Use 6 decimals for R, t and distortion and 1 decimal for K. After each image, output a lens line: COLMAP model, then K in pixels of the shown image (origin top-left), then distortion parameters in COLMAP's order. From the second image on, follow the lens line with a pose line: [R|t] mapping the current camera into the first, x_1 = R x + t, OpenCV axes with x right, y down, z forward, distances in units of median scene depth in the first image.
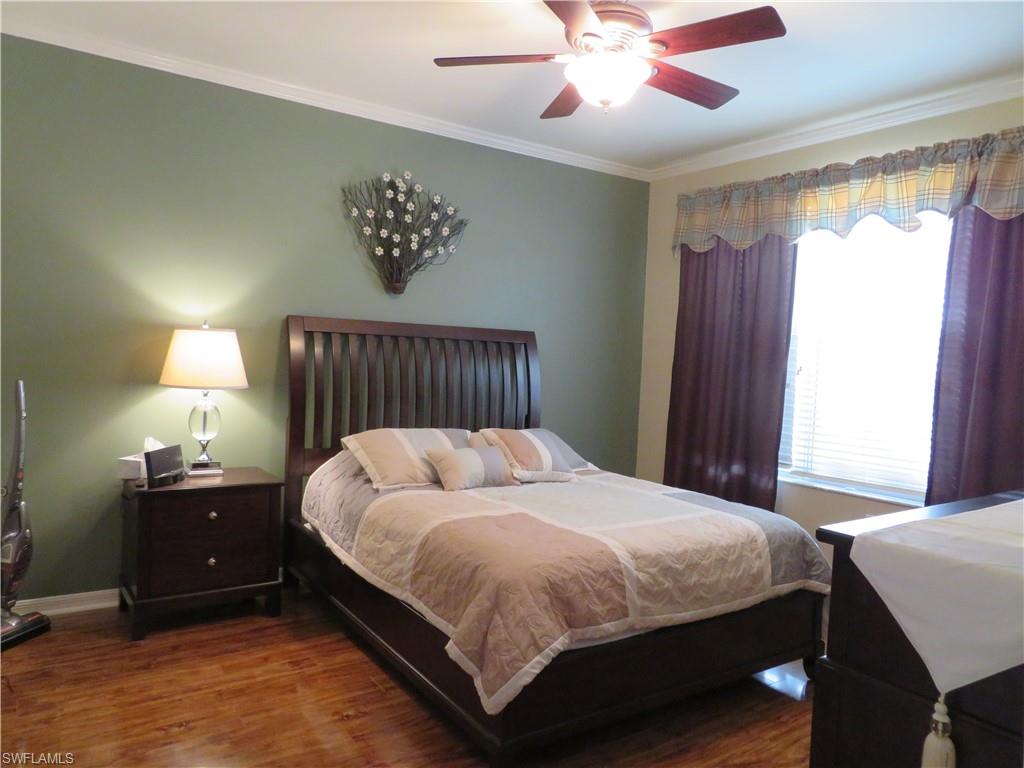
lens RADIAL K [[713.2, 0, 512.0], [0, 713.2, 384.0], [0, 0, 1]] dist [-0.038130, 0.001256]
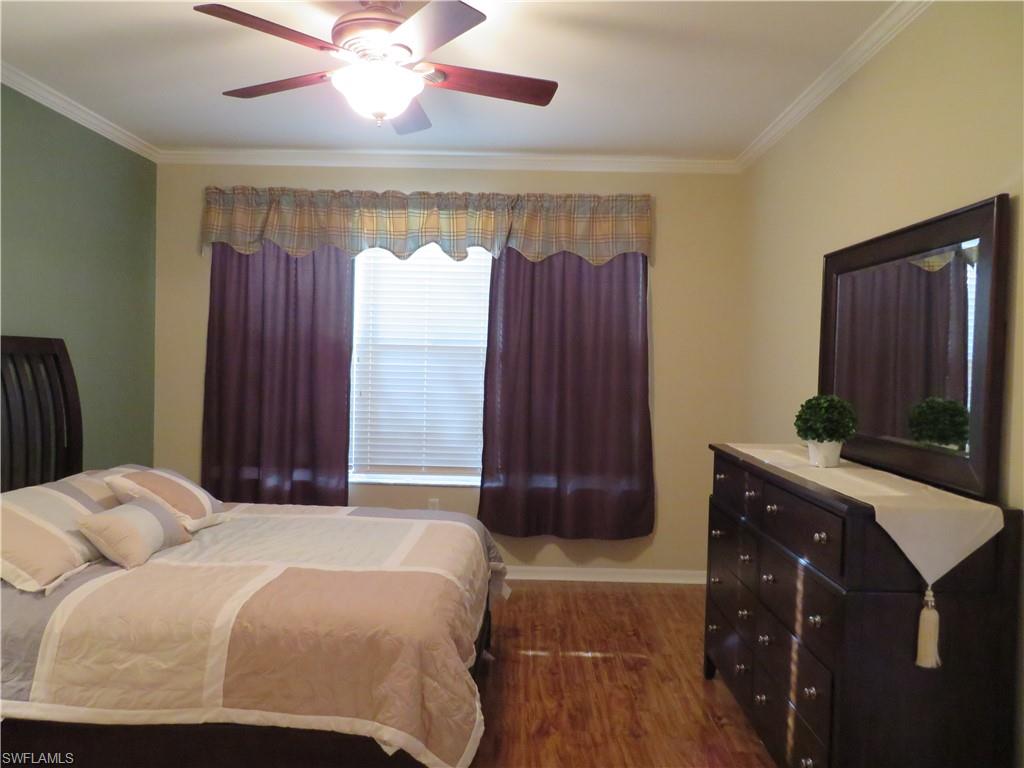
lens RADIAL K [[710.4, 0, 506.5], [0, 710.4, 380.6], [0, 0, 1]] dist [-0.000550, -0.053667]
pose [[0.581944, -0.048747, 0.811767, -0.404857], [0.034338, 0.998785, 0.035360, -0.051648], [-0.812504, 0.007297, 0.582910, 0.225182]]
